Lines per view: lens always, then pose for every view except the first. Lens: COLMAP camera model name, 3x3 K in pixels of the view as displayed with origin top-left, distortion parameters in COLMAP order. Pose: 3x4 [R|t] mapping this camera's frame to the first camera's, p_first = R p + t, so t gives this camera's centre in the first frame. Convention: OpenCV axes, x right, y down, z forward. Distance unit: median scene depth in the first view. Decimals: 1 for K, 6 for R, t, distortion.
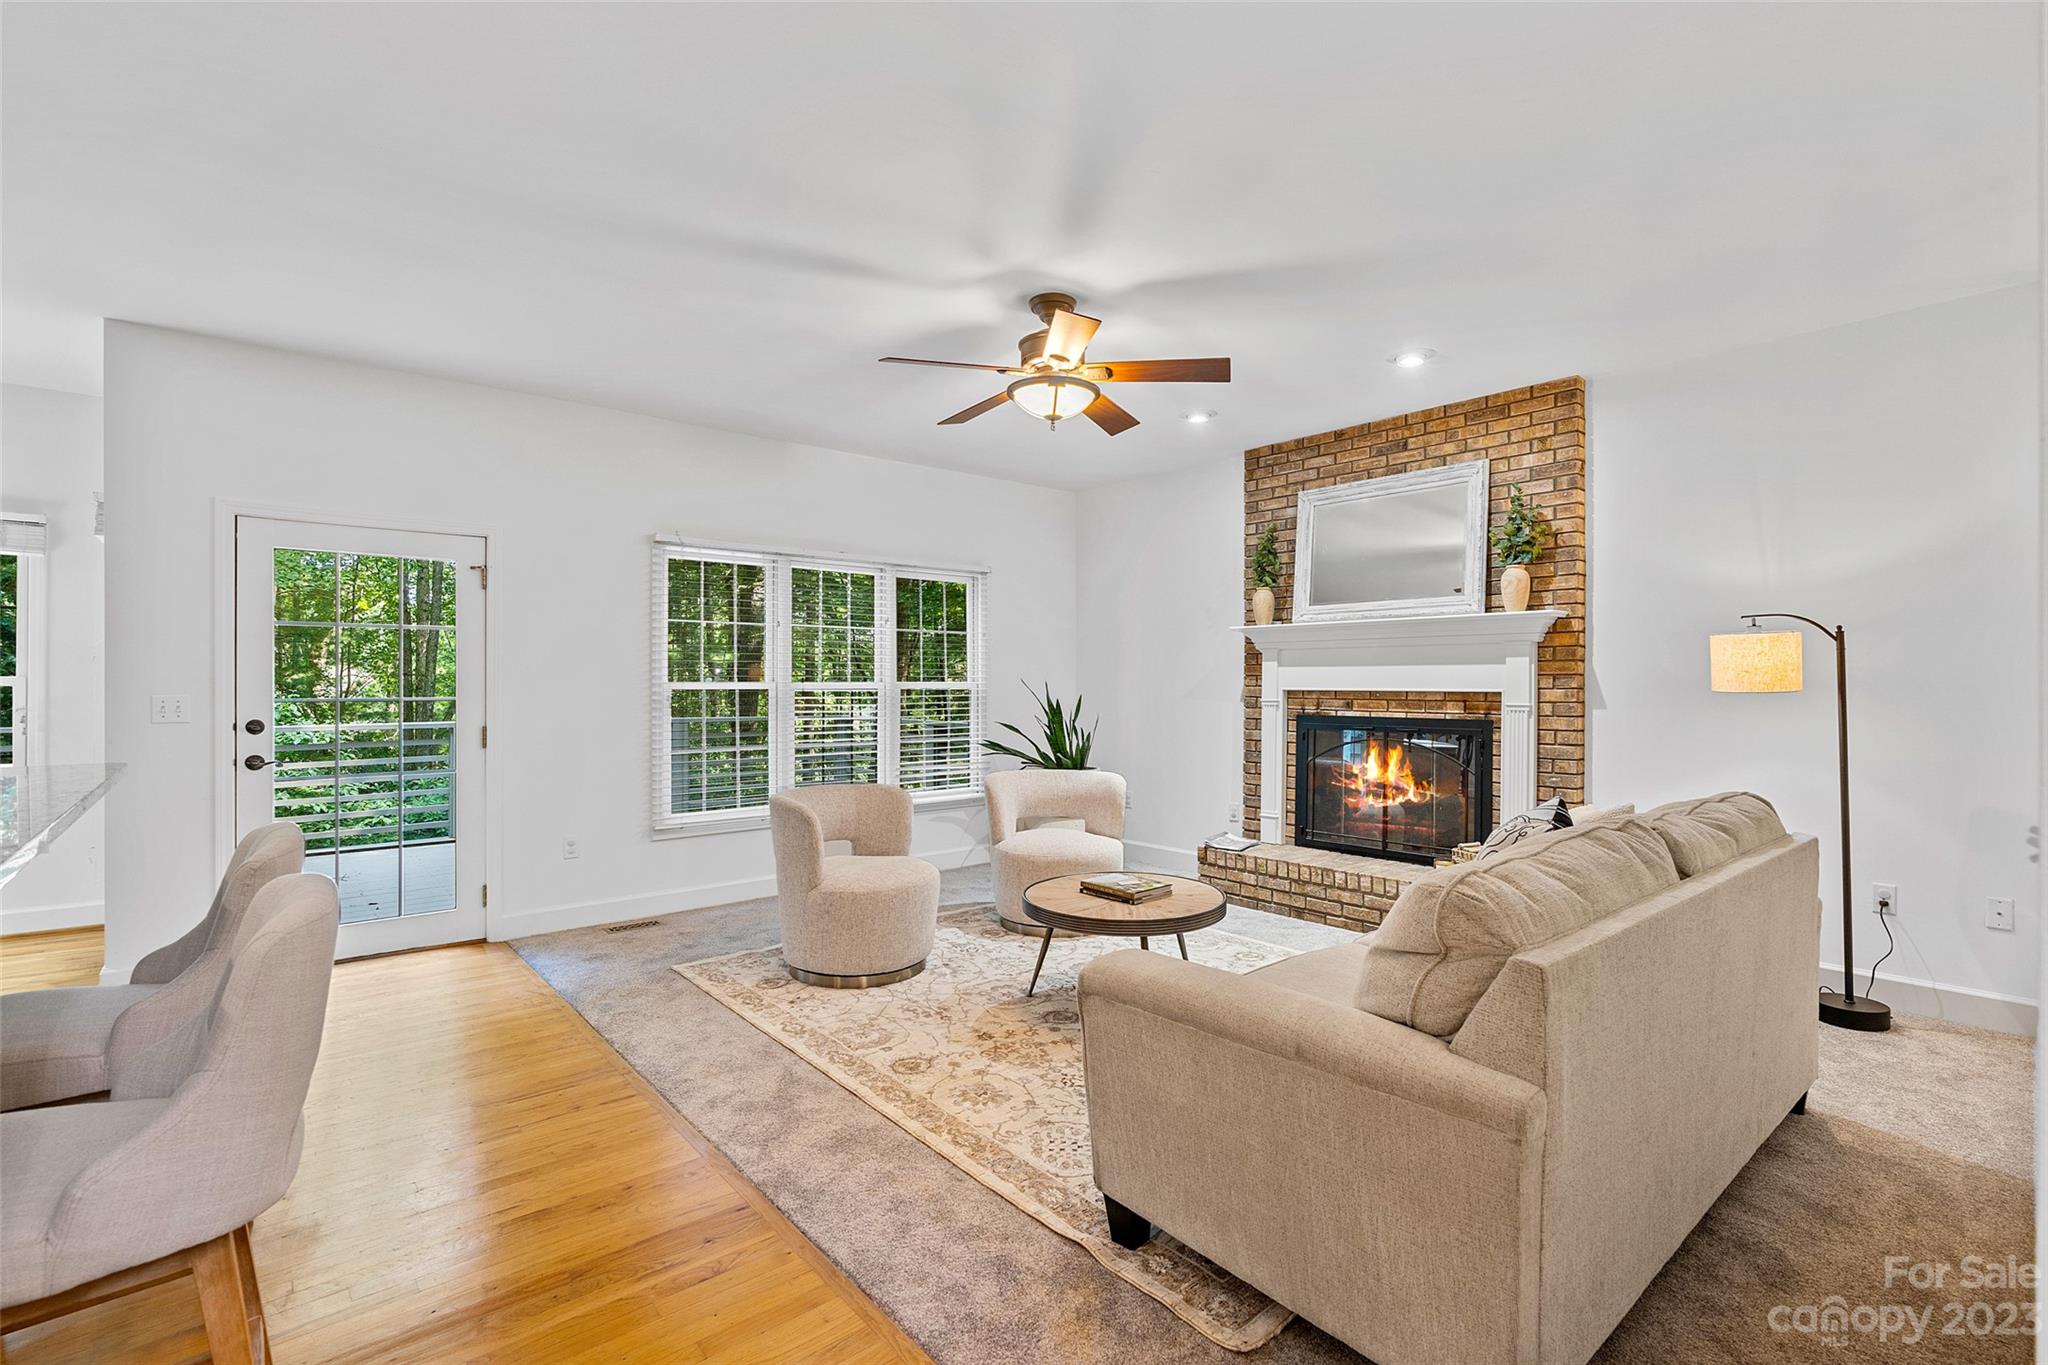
lens RADIAL K [[928.7, 0, 1027.4], [0, 928.7, 683.8], [0, 0, 1]] dist [-0.010141, 0.003979]
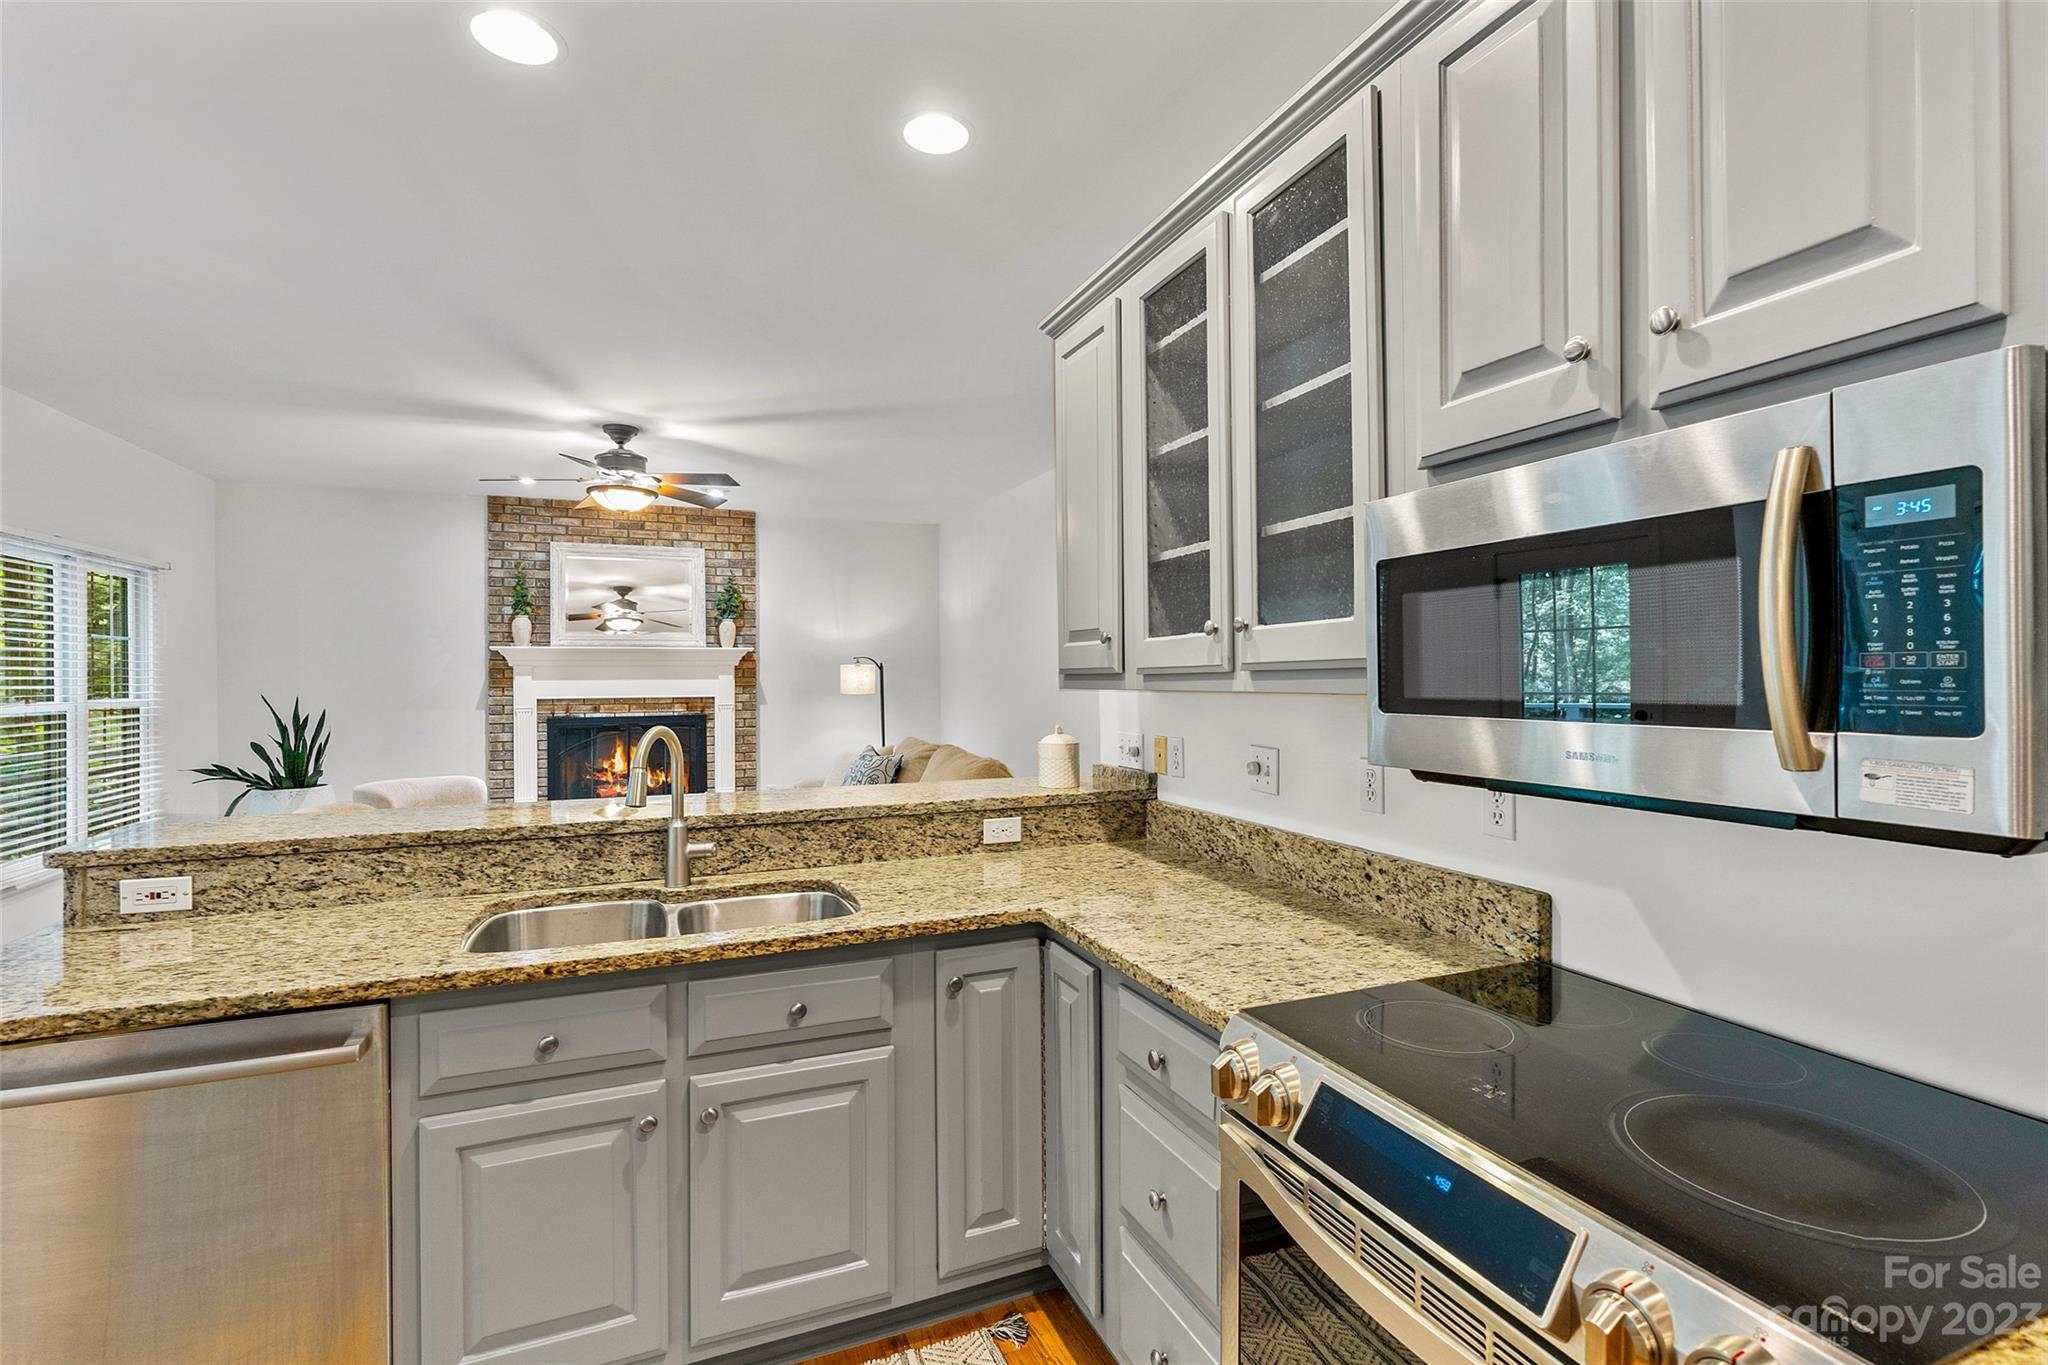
lens RADIAL K [[941.0, 0, 1034.3], [0, 941.0, 674.2], [0, 0, 1]] dist [-0.012797, 0.008002]
pose [[0.301261, -0.001829, 0.953540, -0.794840], [0.008098, 0.999967, -0.000641, -0.022161], [-0.953507, 0.007915, 0.301266, -0.014504]]
